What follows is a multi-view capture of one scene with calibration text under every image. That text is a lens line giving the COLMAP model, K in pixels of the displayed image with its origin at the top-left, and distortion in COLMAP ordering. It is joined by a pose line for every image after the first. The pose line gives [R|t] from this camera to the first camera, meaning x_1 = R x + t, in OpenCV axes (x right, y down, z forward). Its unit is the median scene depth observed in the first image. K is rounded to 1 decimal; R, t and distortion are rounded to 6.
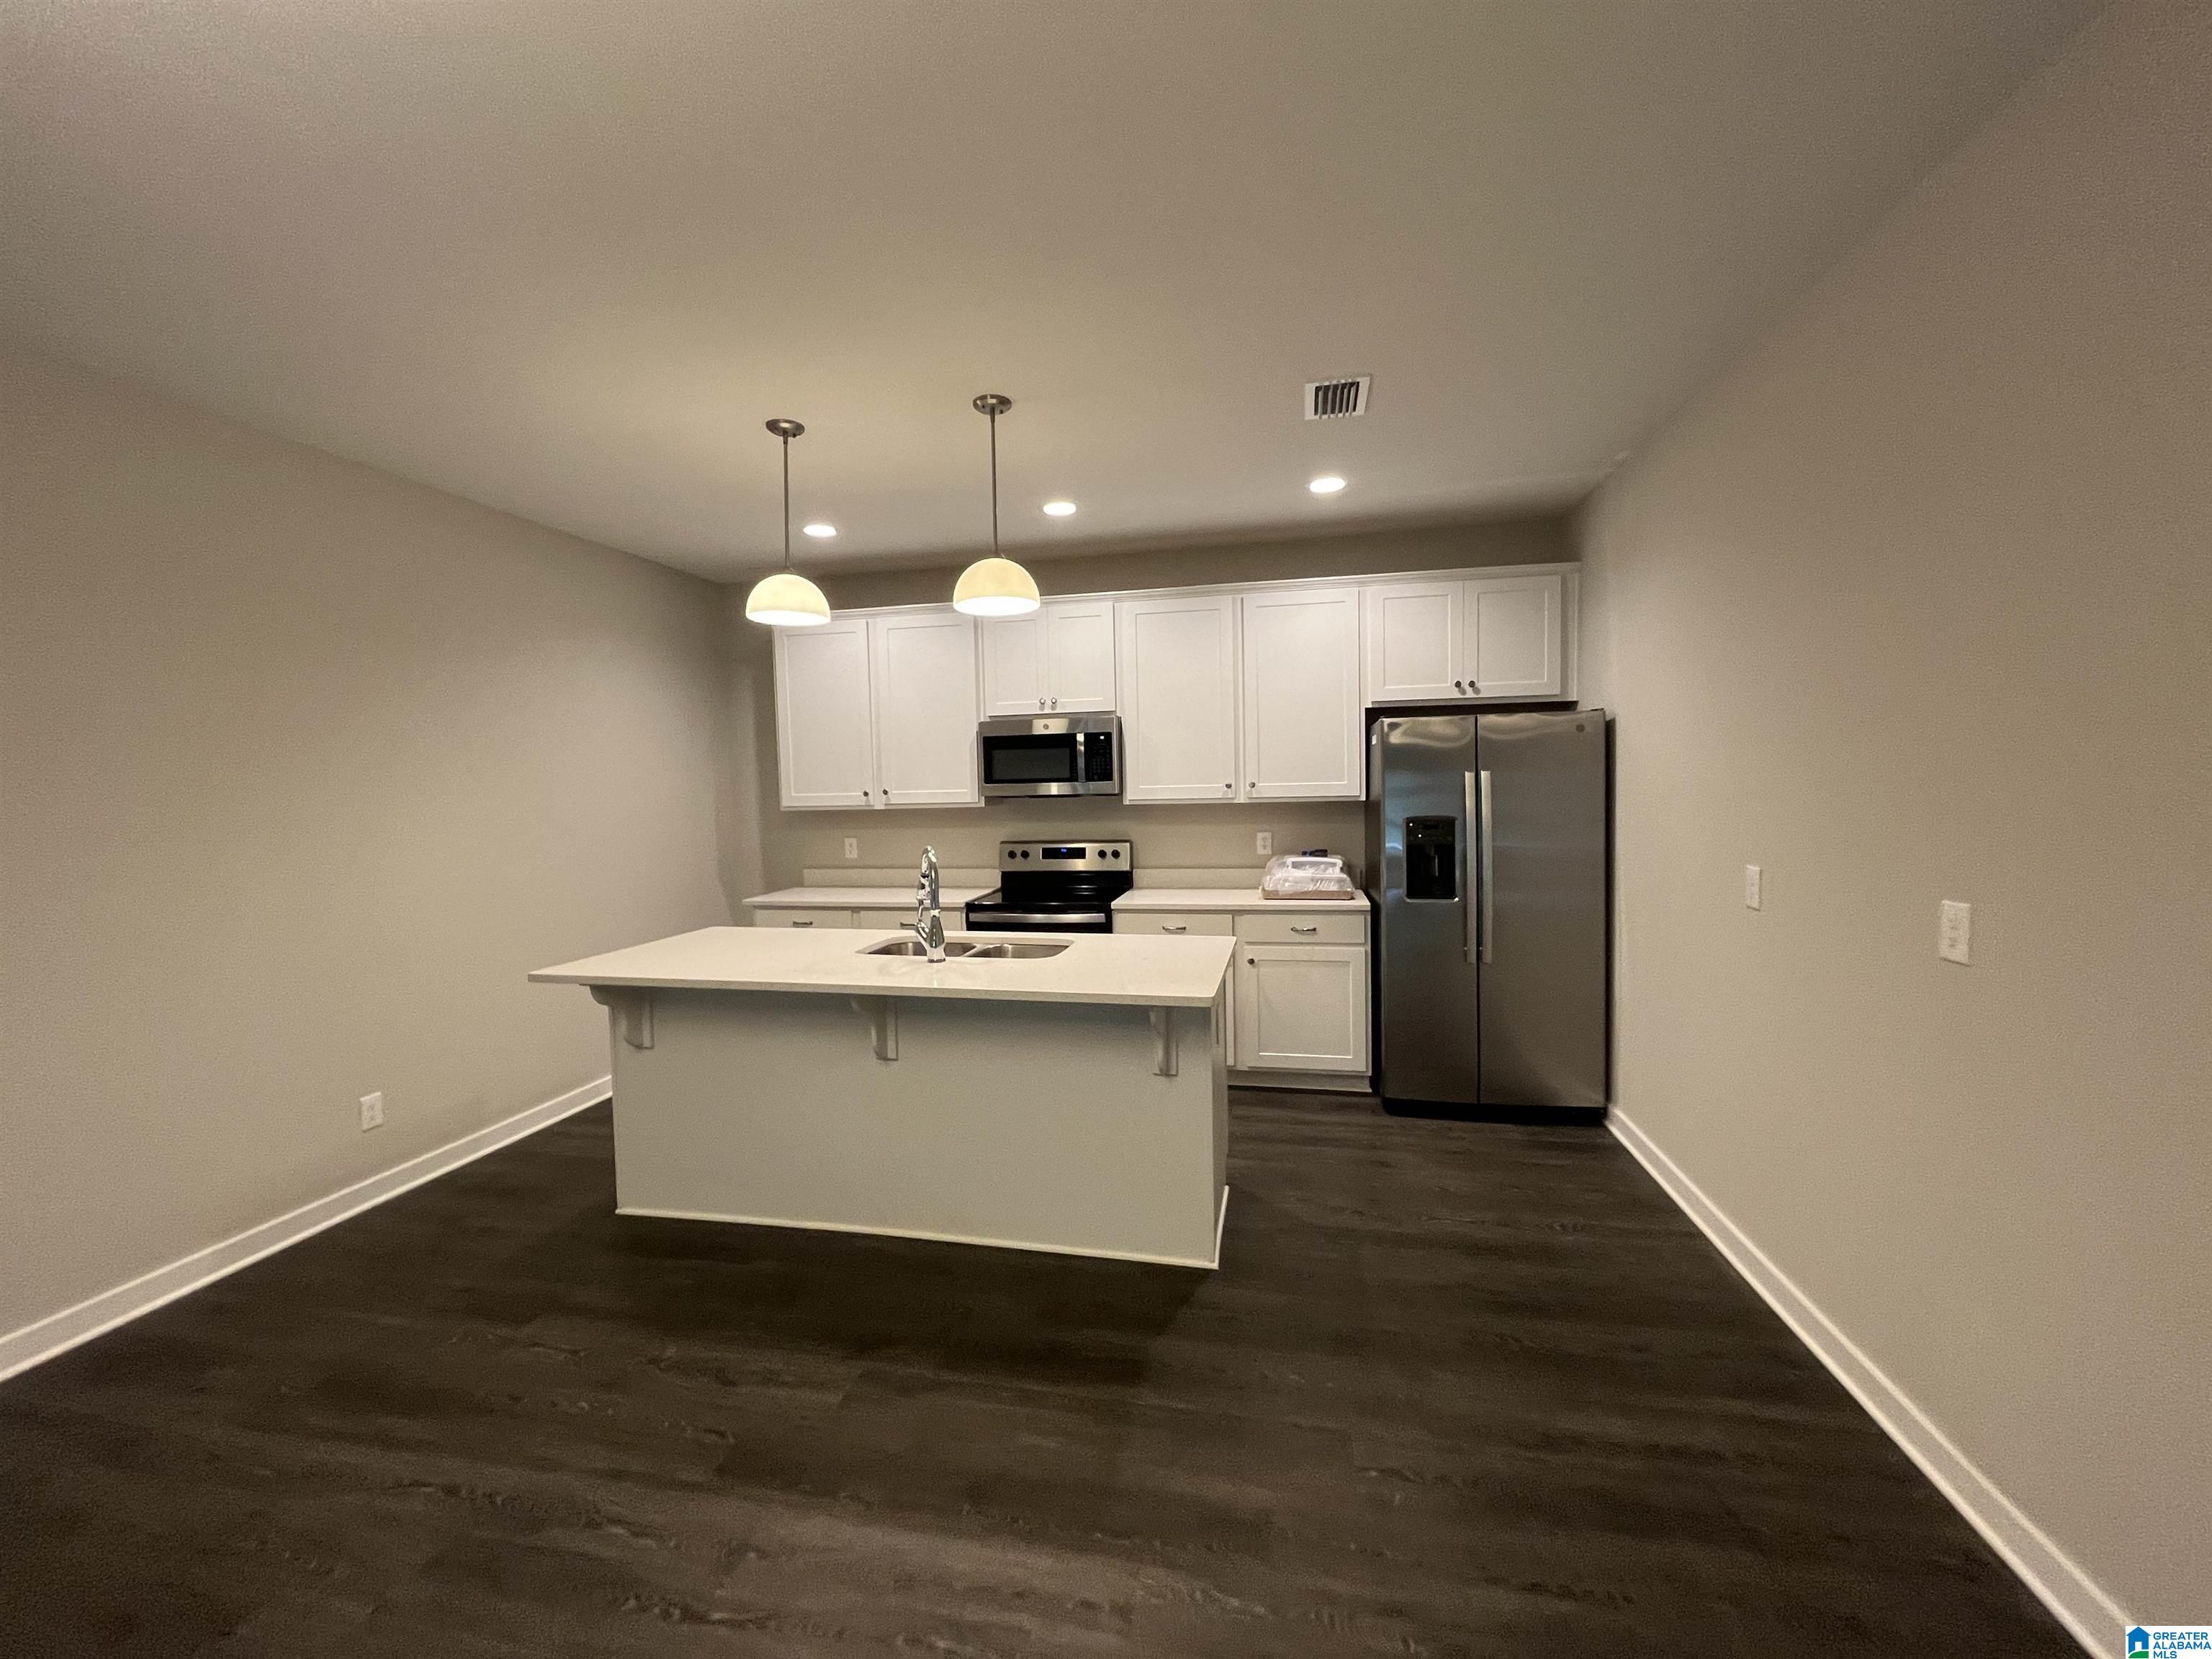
lens RADIAL K [[878.6, 0, 1106.0], [0, 878.6, 829.5], [0, 0, 1]] dist [-0.001754, 0.000124]
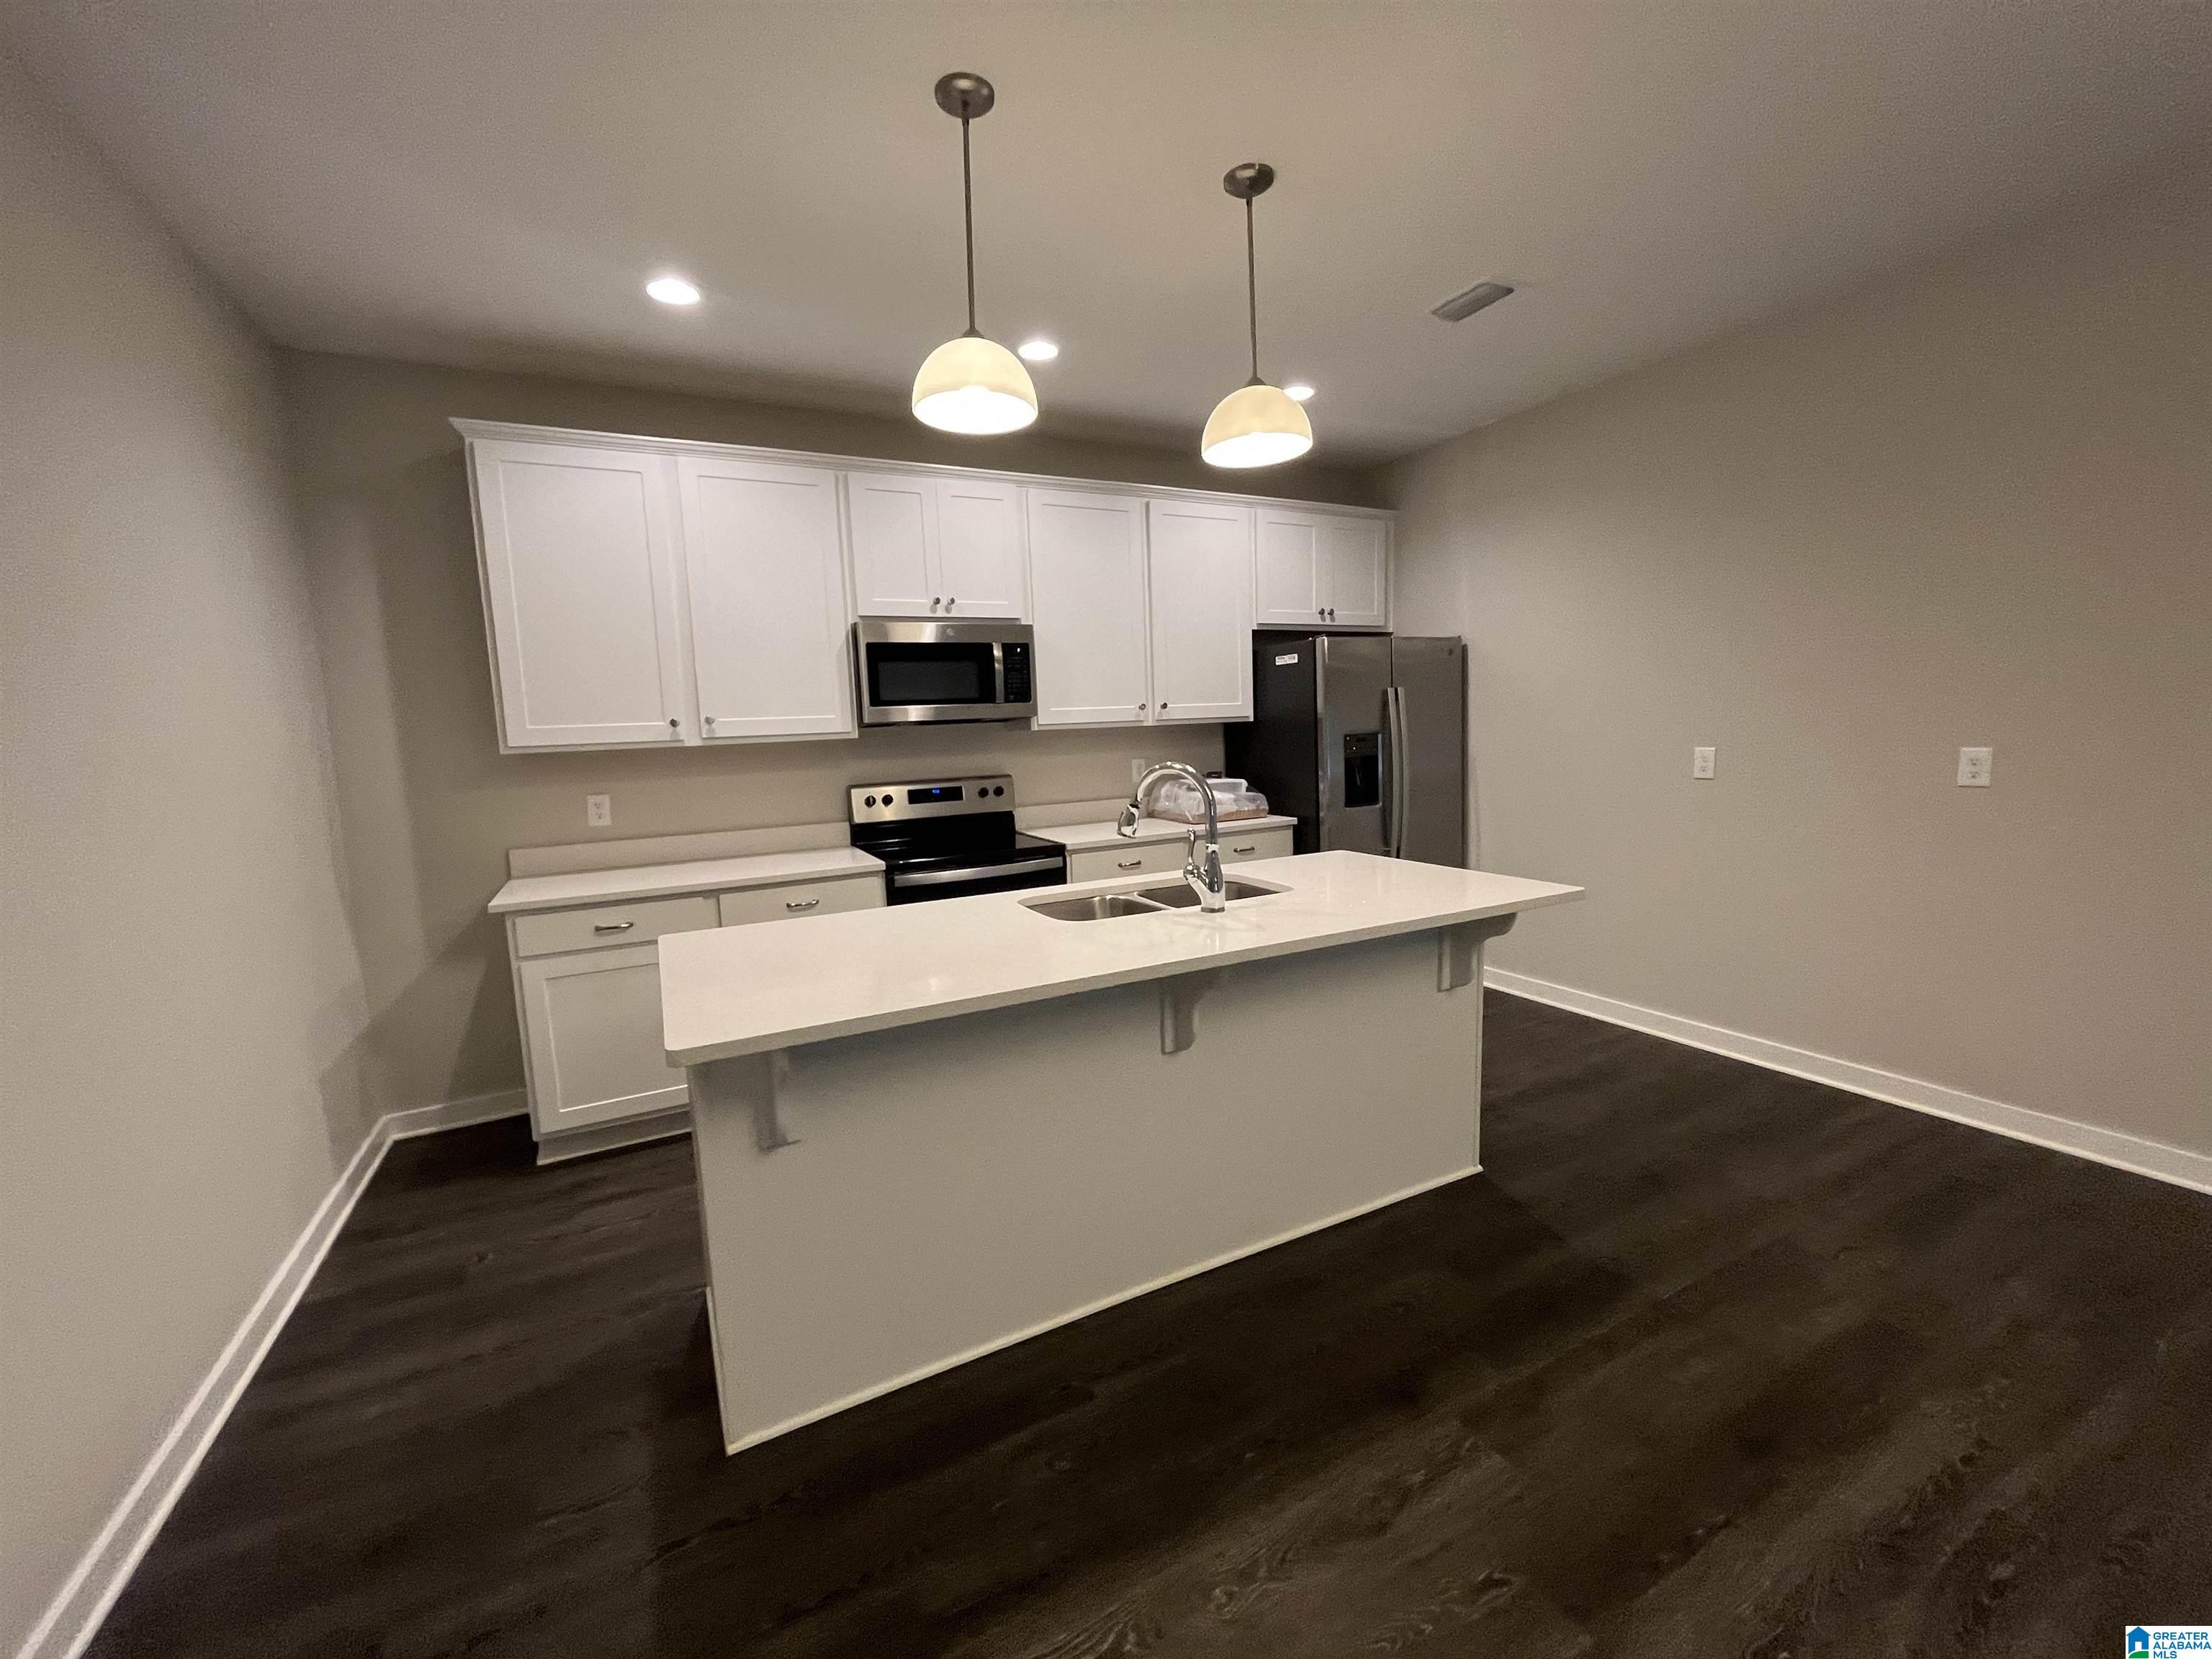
lens RADIAL K [[878.6, 0, 1106.0], [0, 878.6, 829.5], [0, 0, 1]] dist [-0.001754, 0.000124]
pose [[0.779181, -0.084962, 0.621014, -0.473765], [0.055920, 0.996242, 0.066136, 0.015300], [-0.624300, -0.016805, 0.781004, 0.296415]]
